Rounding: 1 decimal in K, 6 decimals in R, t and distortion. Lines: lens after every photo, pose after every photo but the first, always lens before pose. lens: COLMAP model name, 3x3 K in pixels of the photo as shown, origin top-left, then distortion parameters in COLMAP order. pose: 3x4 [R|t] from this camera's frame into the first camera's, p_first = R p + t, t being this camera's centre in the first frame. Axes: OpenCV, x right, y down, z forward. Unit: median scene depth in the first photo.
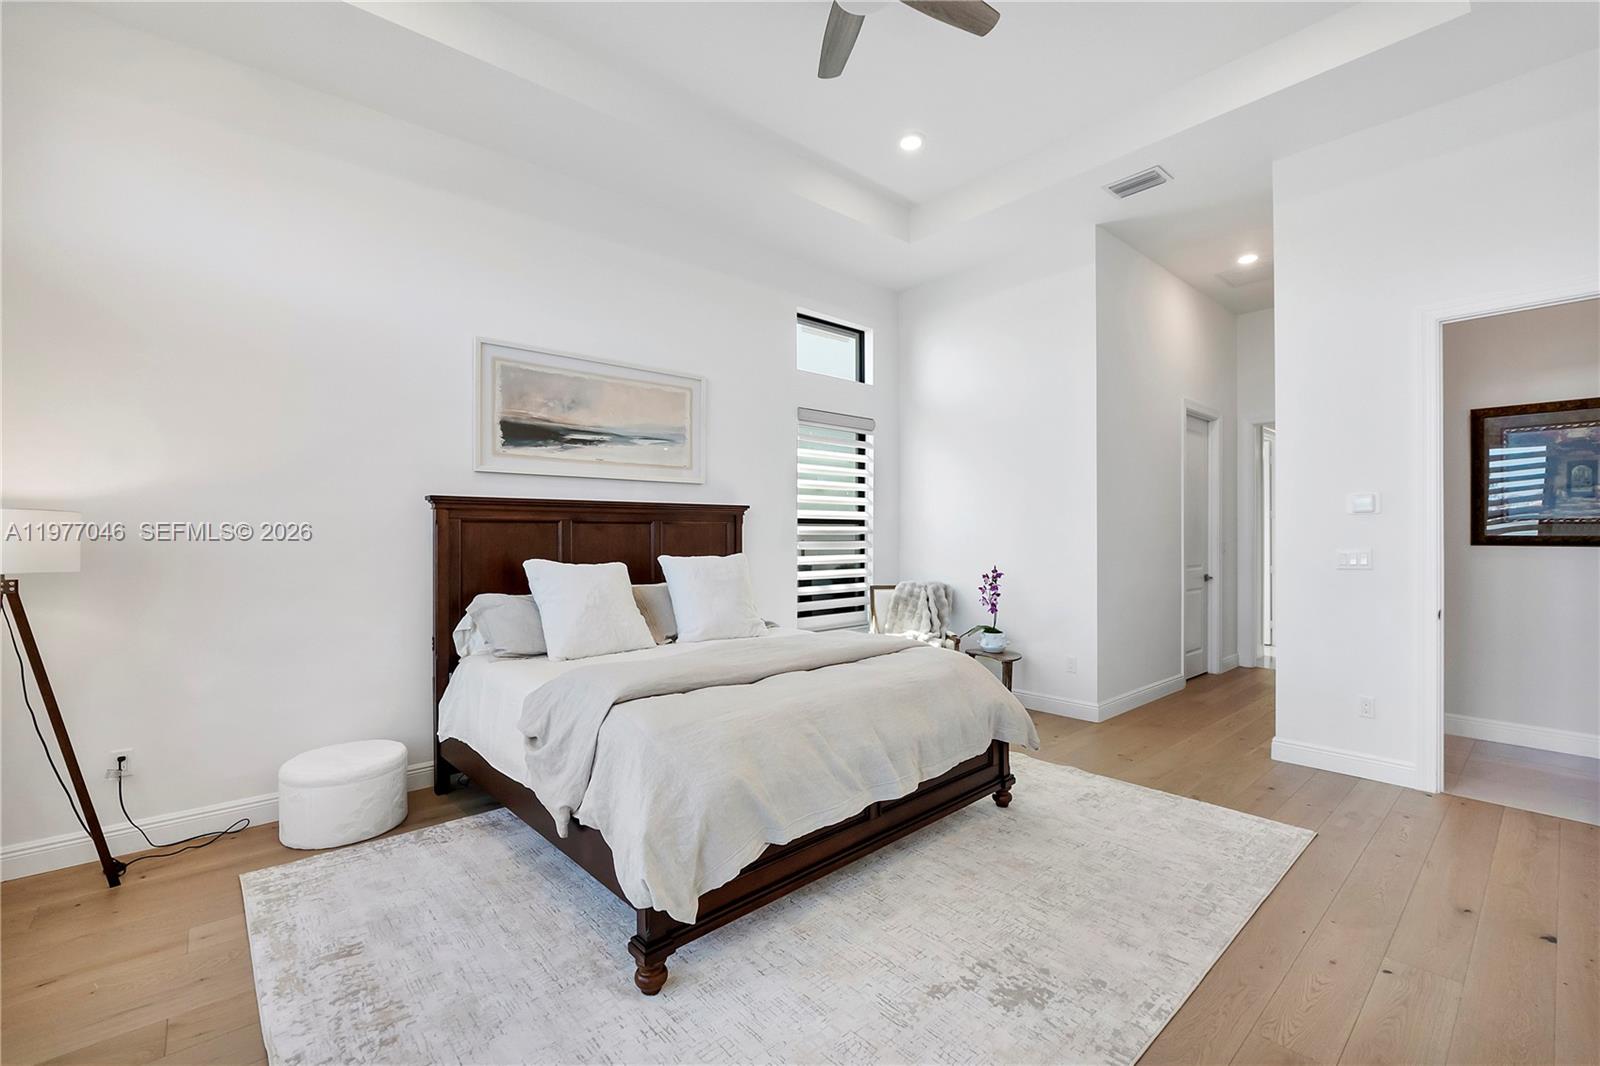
lens RADIAL K [[679.6, 0, 802.2], [0, 679.6, 530.5], [0, 0, 1]] dist [-0.004500, -0.000366]
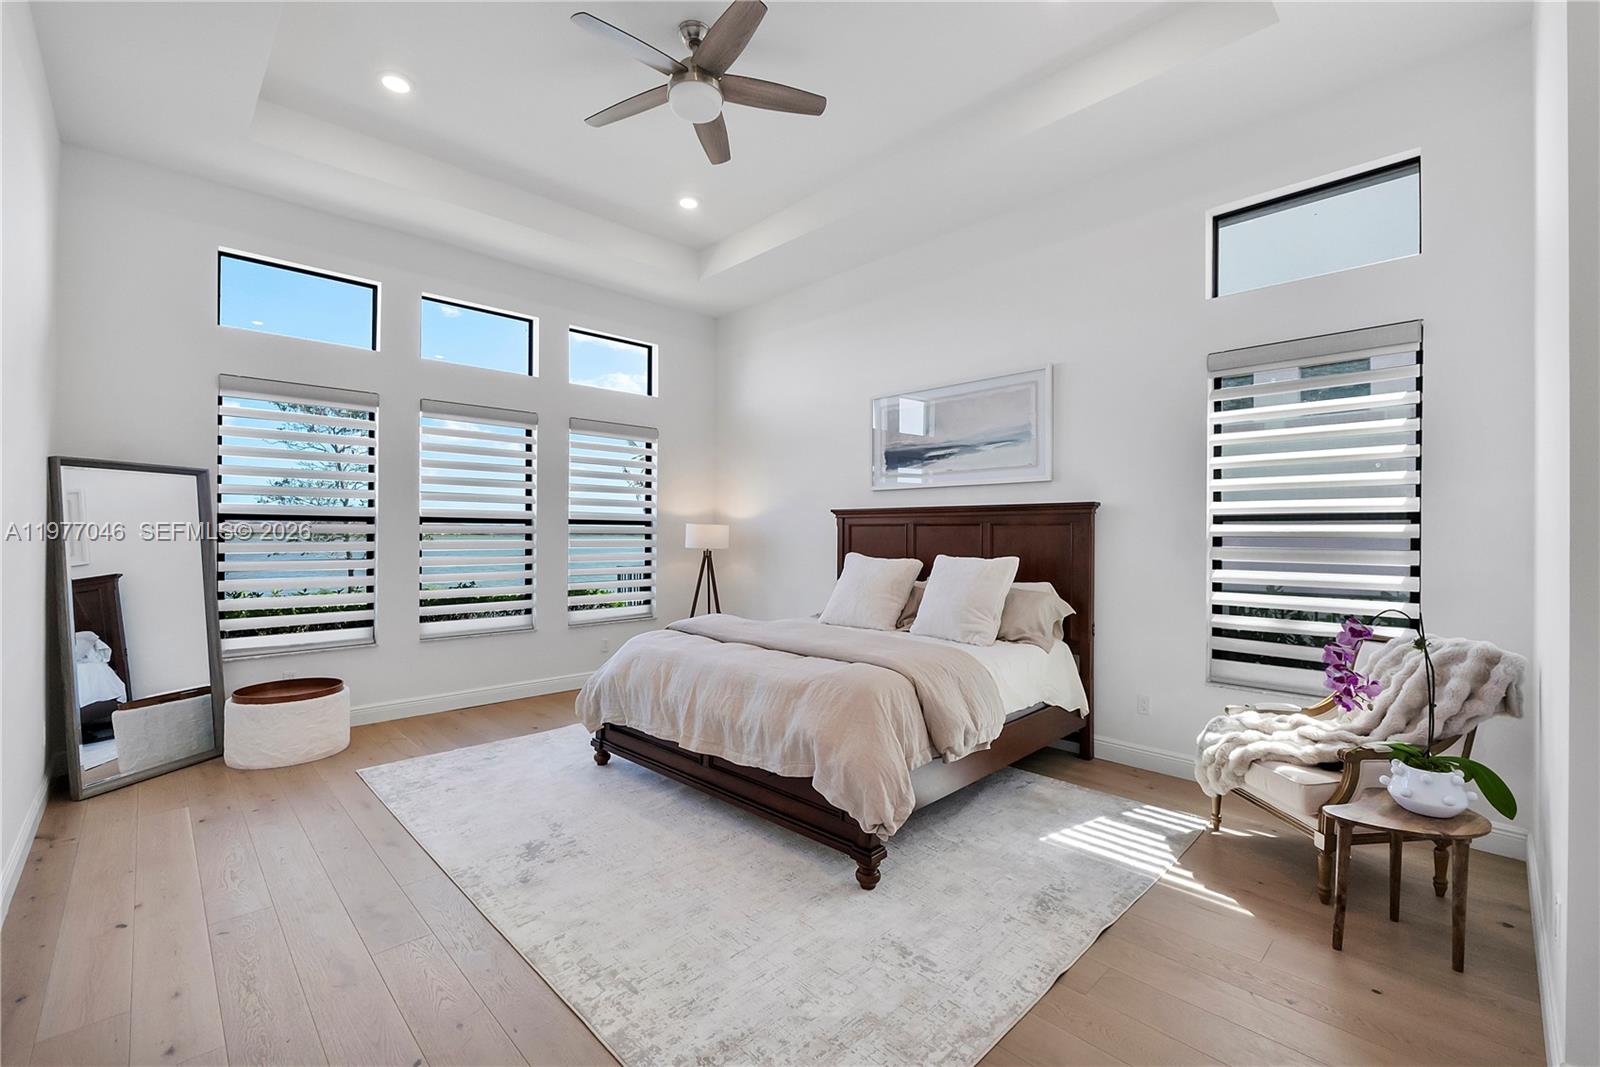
lens RADIAL K [[679.6, 0, 802.2], [0, 679.6, 531.0], [0, 0, 1]] dist [-0.004500, -0.000366]
pose [[0.047700, 0.000100, -0.998862, 0.845342], [-0.000147, 1.000000, 0.000093, -0.001560], [0.998862, 0.000142, 0.047700, 0.703750]]
